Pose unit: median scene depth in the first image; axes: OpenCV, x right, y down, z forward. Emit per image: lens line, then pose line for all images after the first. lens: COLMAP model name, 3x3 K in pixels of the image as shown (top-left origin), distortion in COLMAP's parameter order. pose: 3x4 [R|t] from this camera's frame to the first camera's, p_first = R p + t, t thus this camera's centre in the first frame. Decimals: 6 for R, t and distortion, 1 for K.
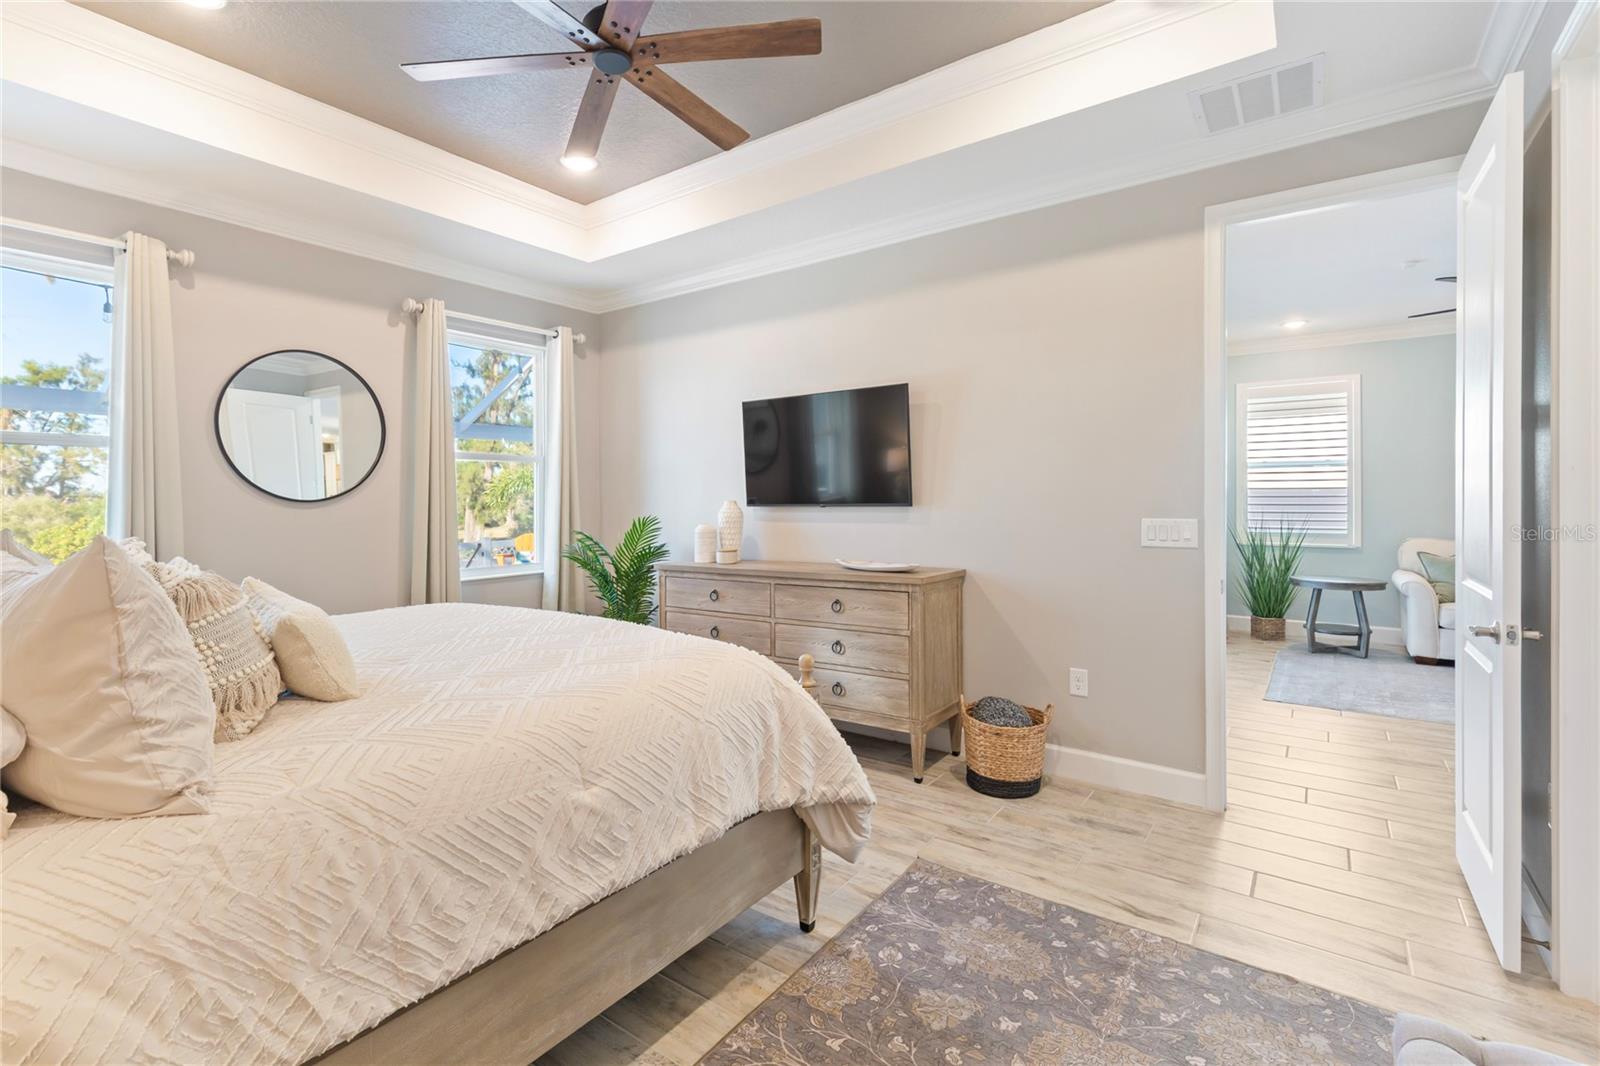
lens RADIAL K [[727.4, 0, 802.9], [0, 727.4, 503.2], [0, 0, 1]] dist [0.007582, -0.000467]
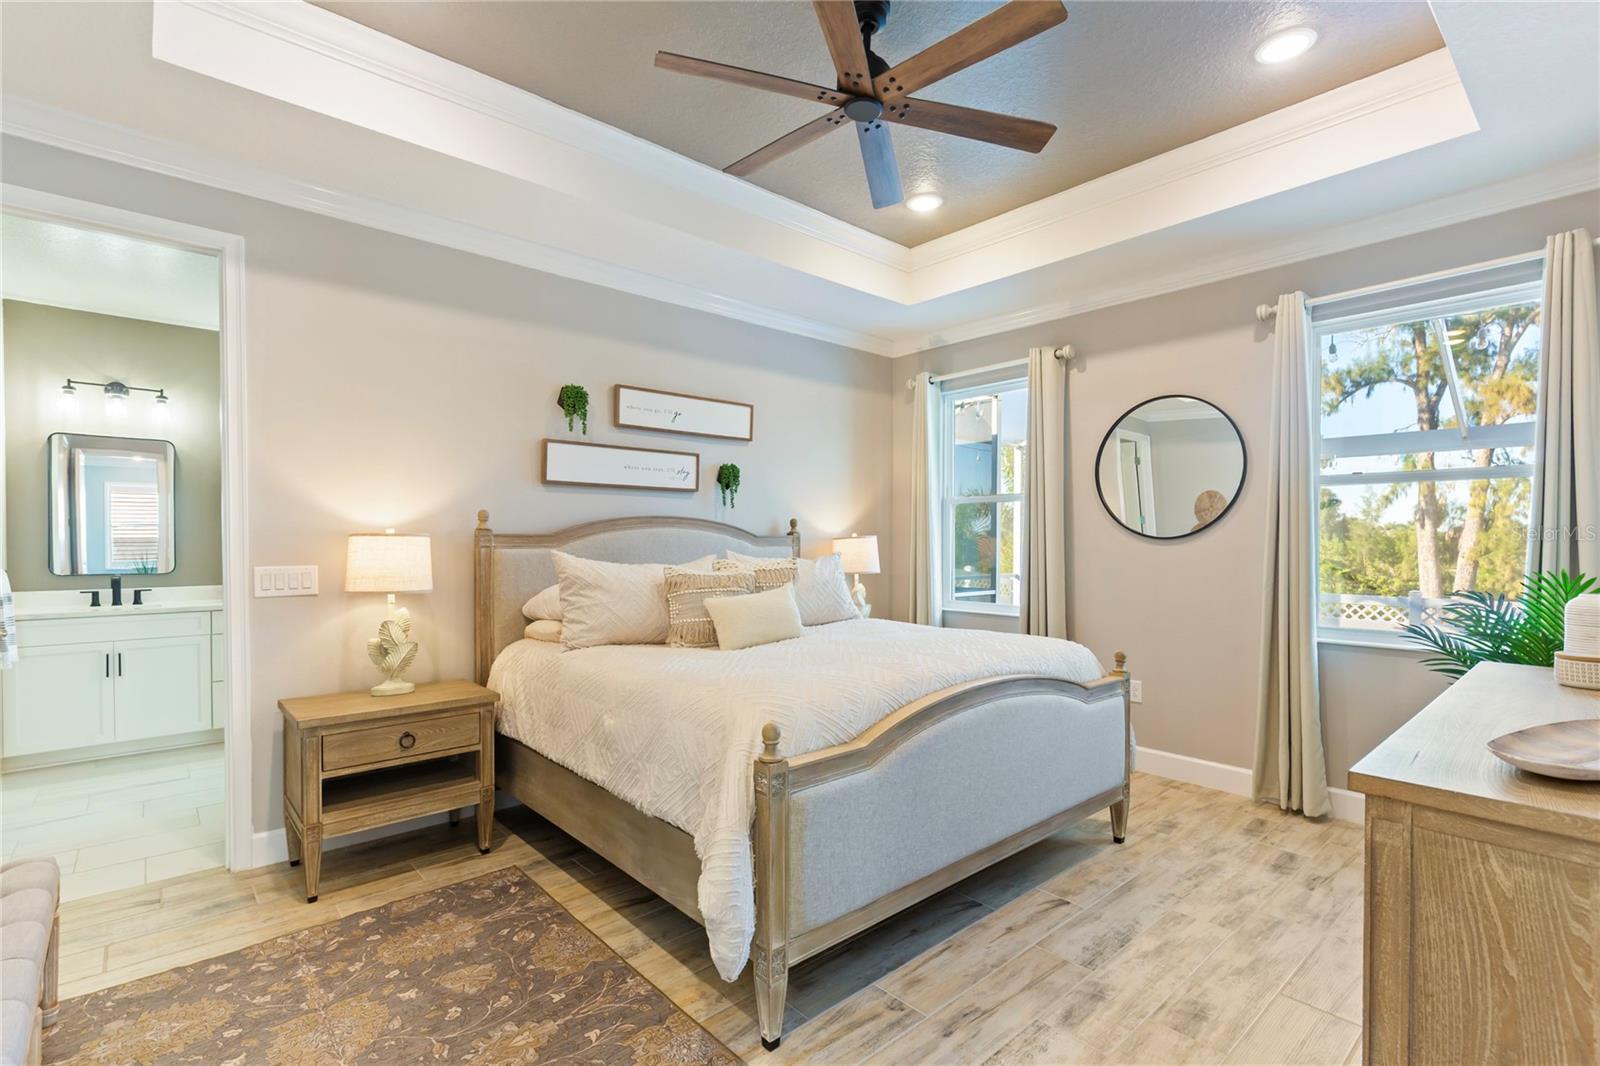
lens RADIAL K [[727.4, 0, 799.3], [0, 727.4, 548.8], [0, 0, 1]] dist [0.007582, -0.000467]
pose [[-0.211453, 0.014832, -0.977276, 0.725129], [0.003060, 0.999890, 0.014513, -0.004928], [0.977383, 0.000078, -0.211475, 1.069124]]
